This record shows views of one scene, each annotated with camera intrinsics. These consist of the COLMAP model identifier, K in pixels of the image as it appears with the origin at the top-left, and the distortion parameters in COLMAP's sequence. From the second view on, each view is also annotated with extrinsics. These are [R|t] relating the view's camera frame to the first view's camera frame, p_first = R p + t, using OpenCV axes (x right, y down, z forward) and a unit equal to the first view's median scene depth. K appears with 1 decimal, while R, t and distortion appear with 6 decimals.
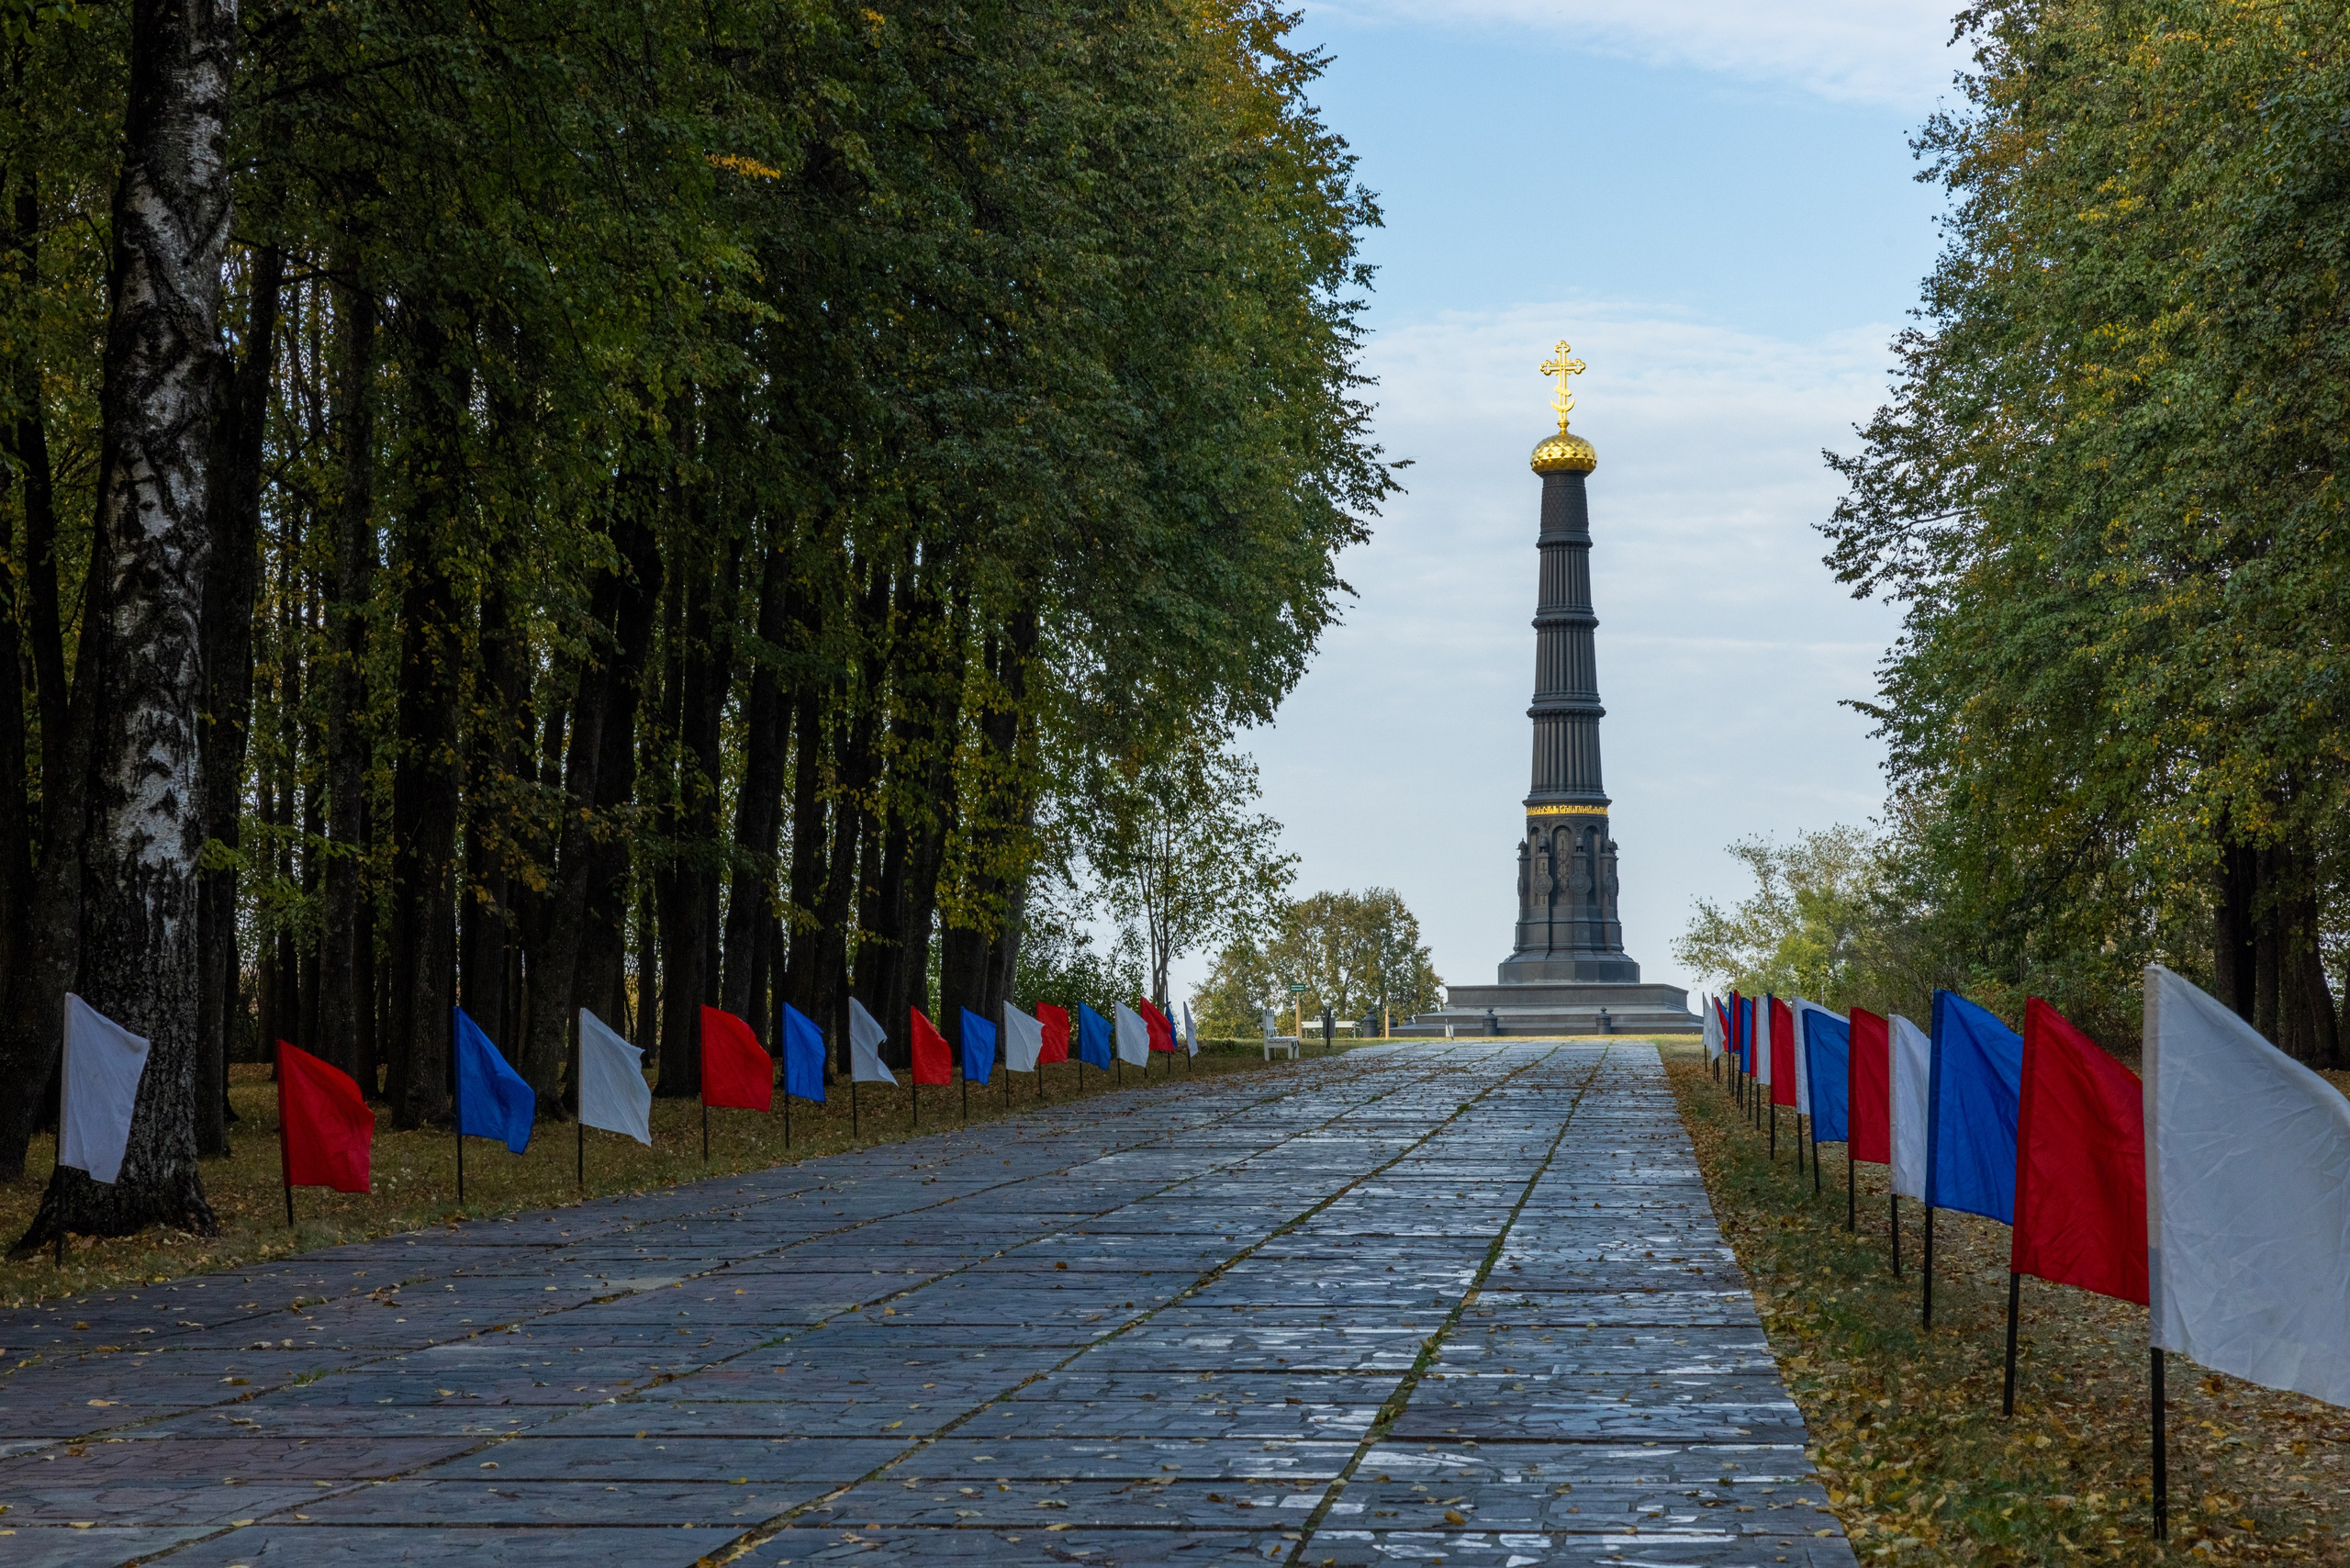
lens RADIAL K [[4635.4, 0, 1175.0], [0, 4635.4, 784.0], [0, 0, 1]] dist [0.002812, 0.265451]
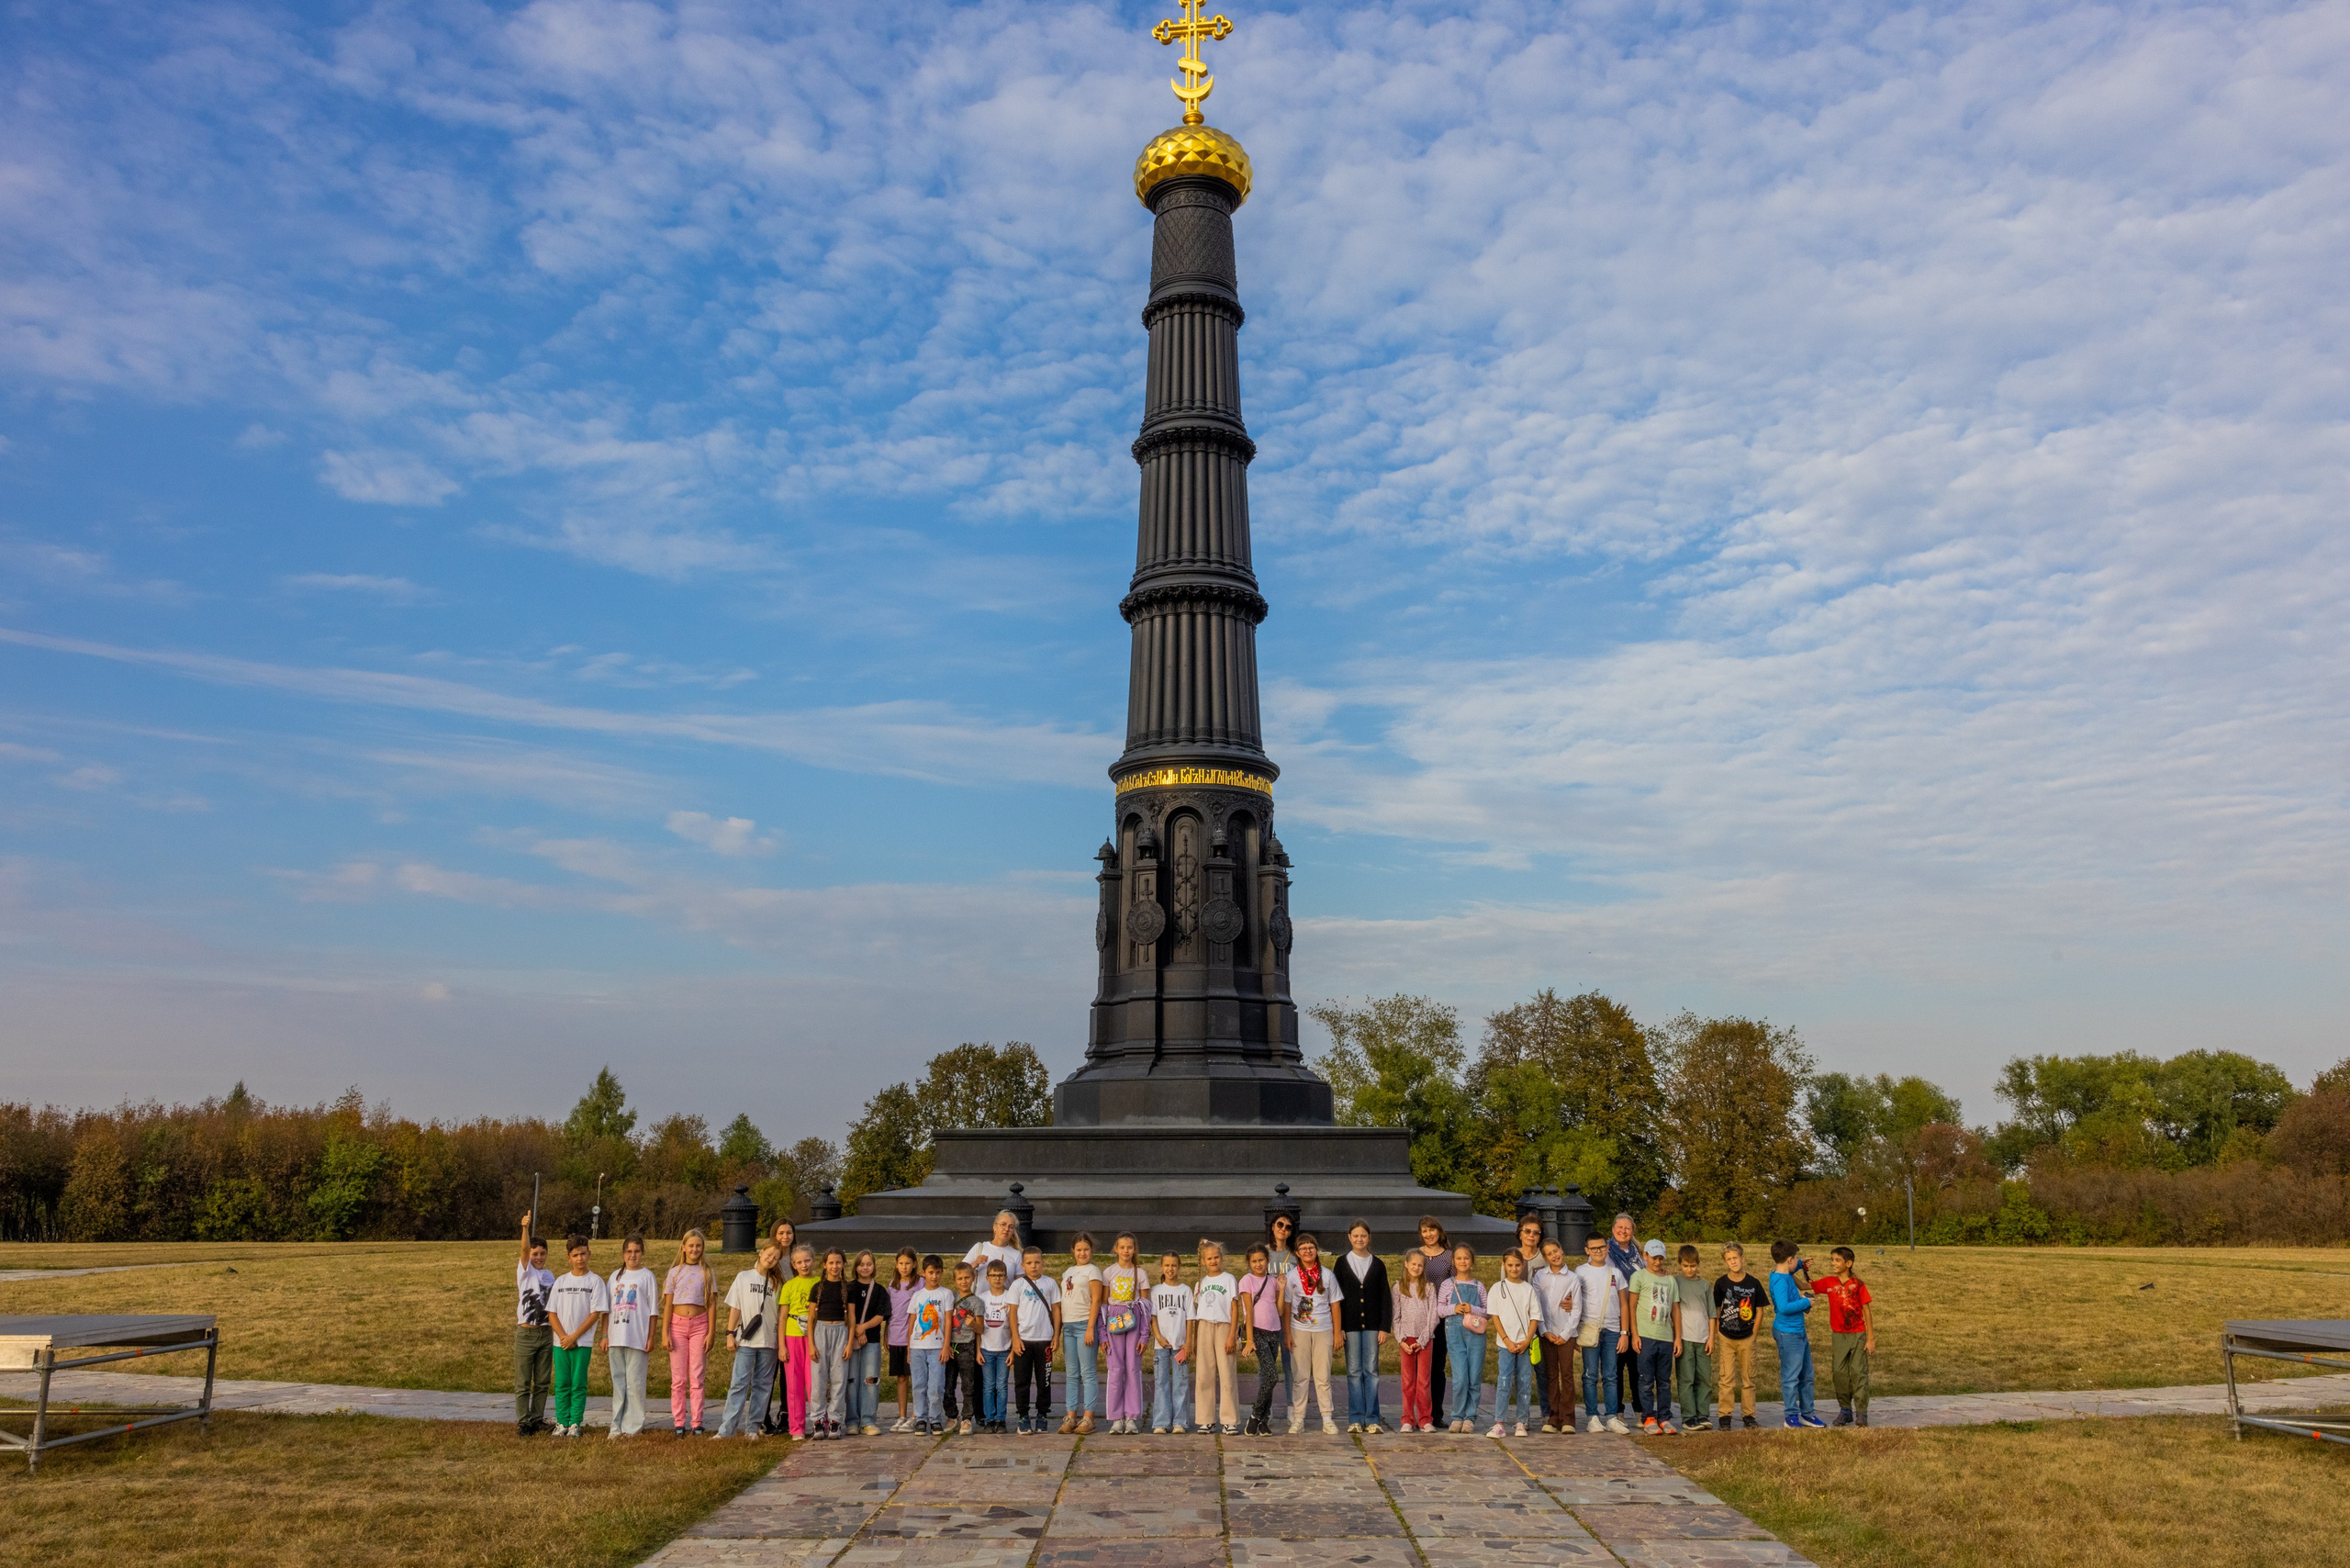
lens RADIAL K [[2077.0, 0, 1200.0], [0, 2077.0, 797.9], [0, 0, 1]] dist [0.005949, 0.010084]
pose [[0.994972, 0.022461, 0.097599, 0.166415], [-0.011323, 0.993507, -0.113209, 0.088109], [-0.099508, 0.111535, 0.988766, 2.047732]]
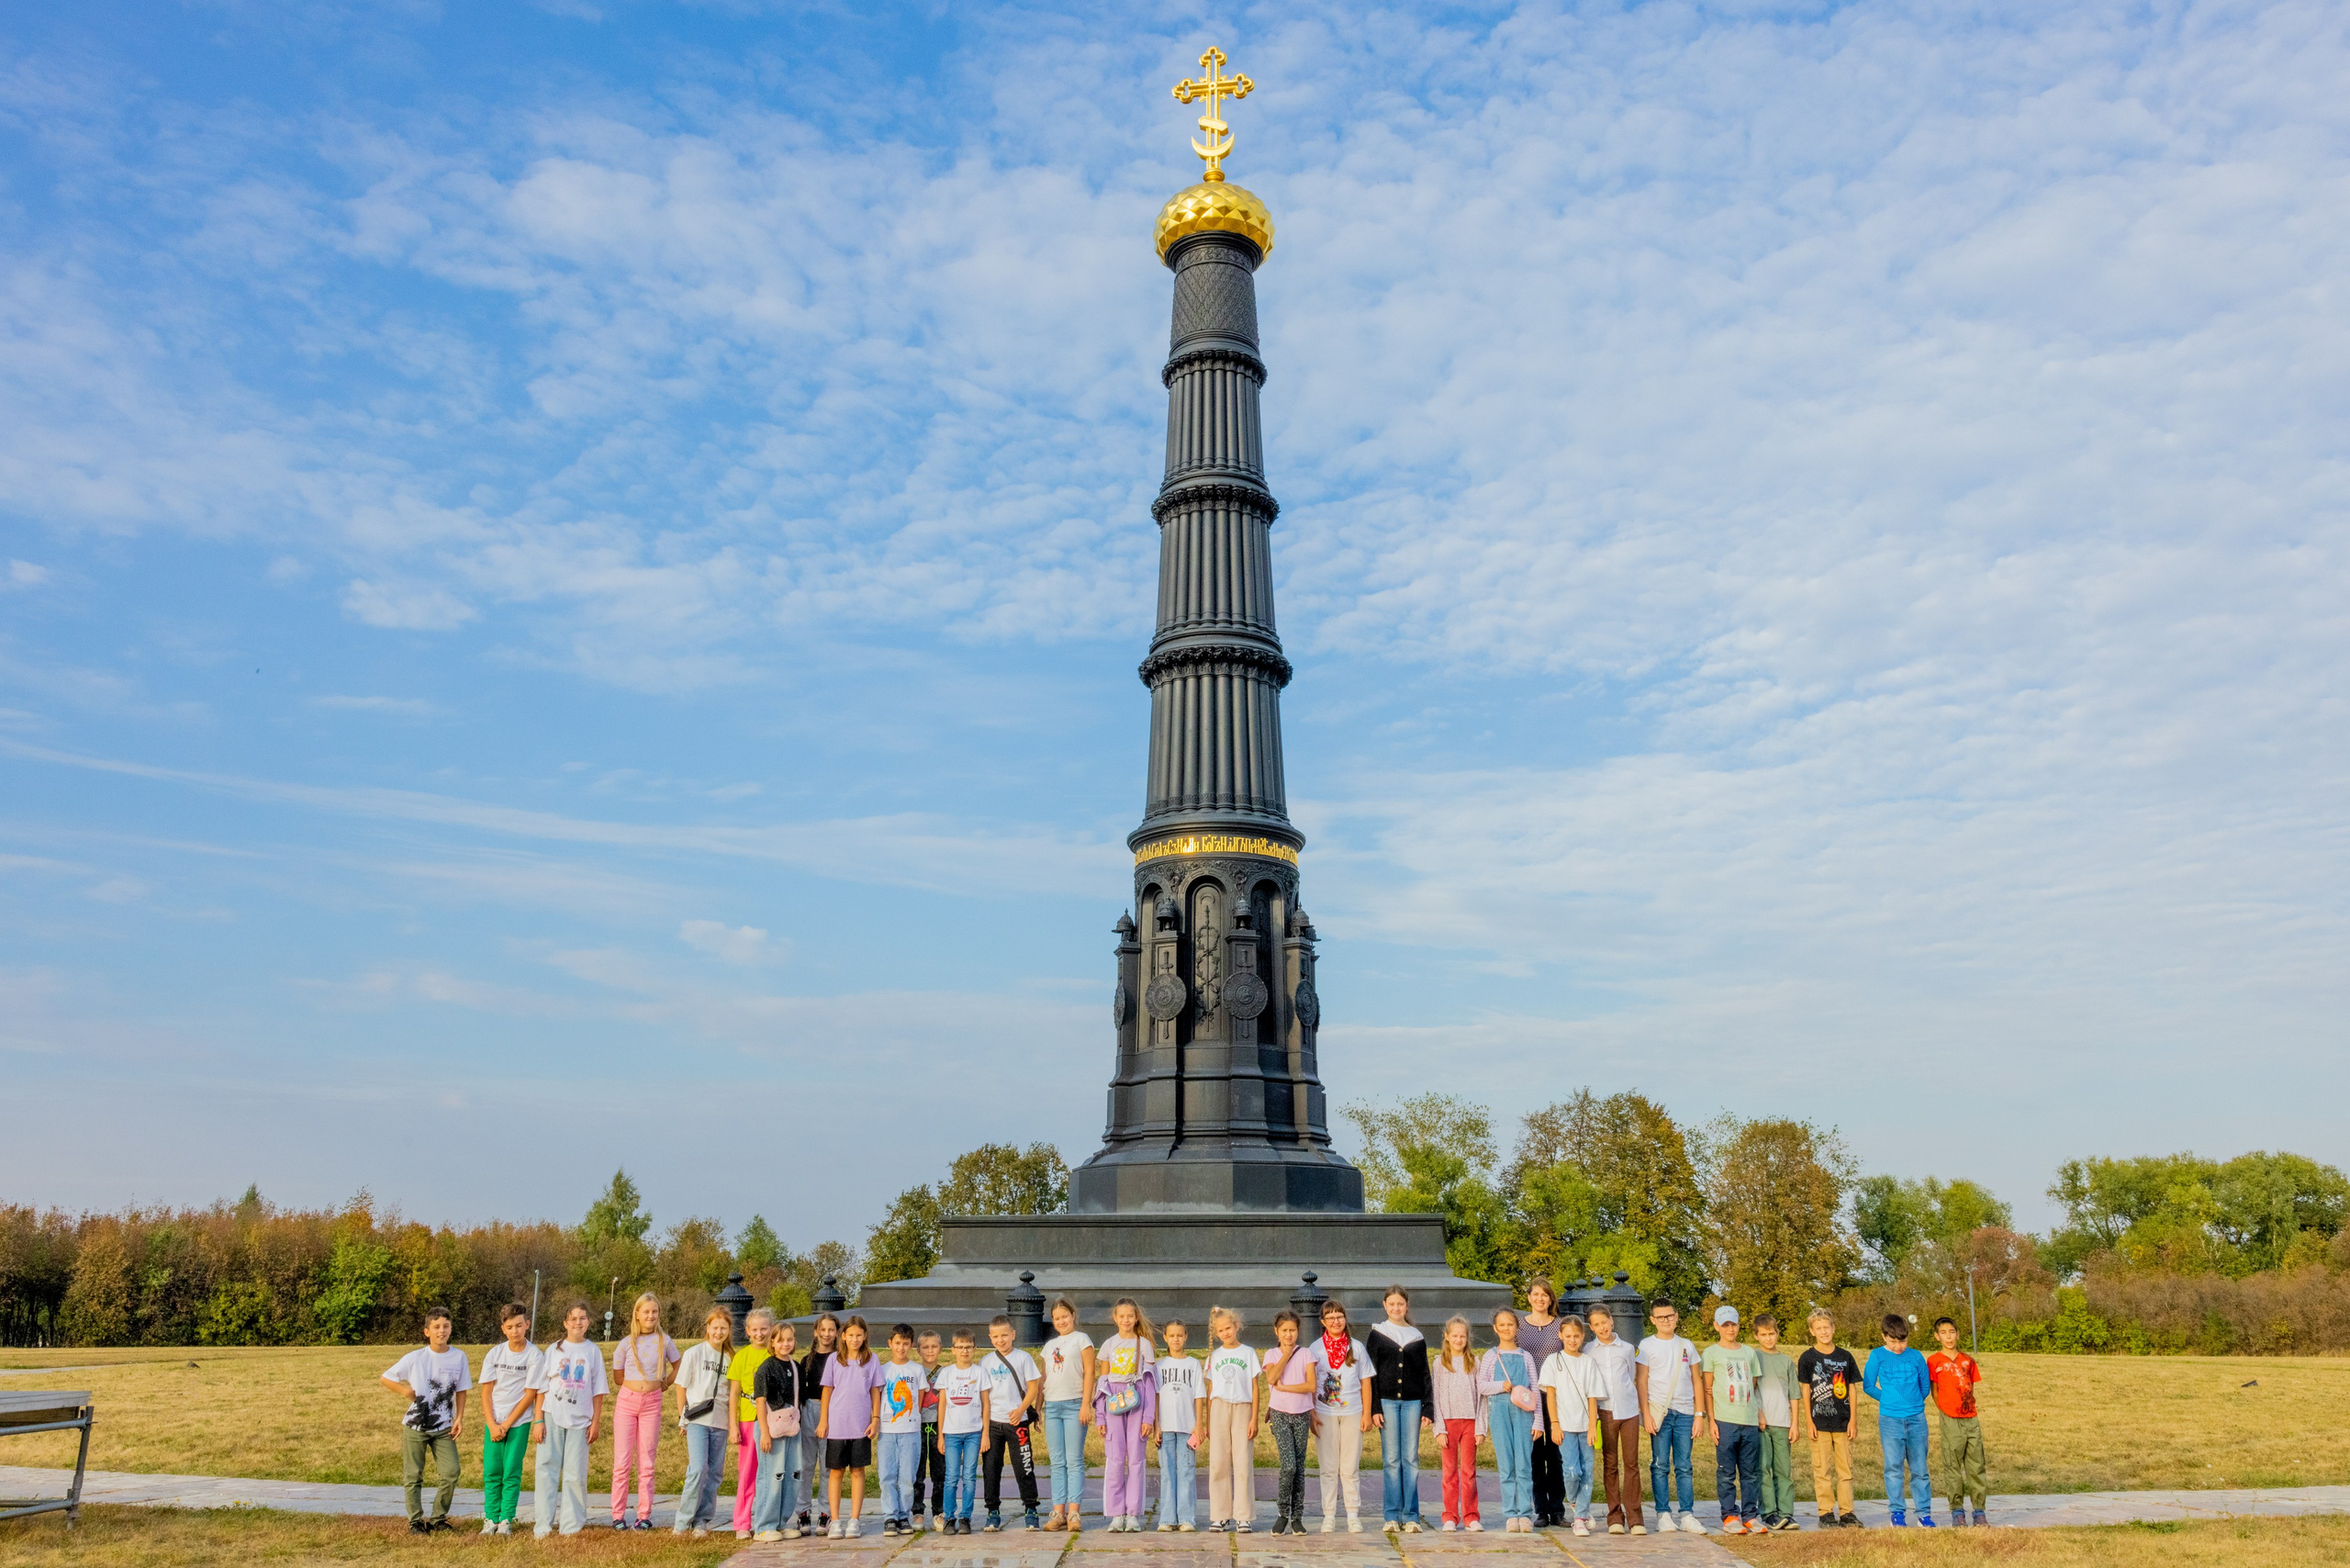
lens RADIAL K [[2082.9, 0, 1196.0], [0, 2082.9, 777.6], [0, 0, 1]] dist [0.010217, 0.000634]
pose [[0.996408, 0.025174, 0.080848, 0.170603], [-0.010970, 0.985115, -0.171544, 0.094553], [-0.083963, 0.170041, 0.981854, 2.072333]]
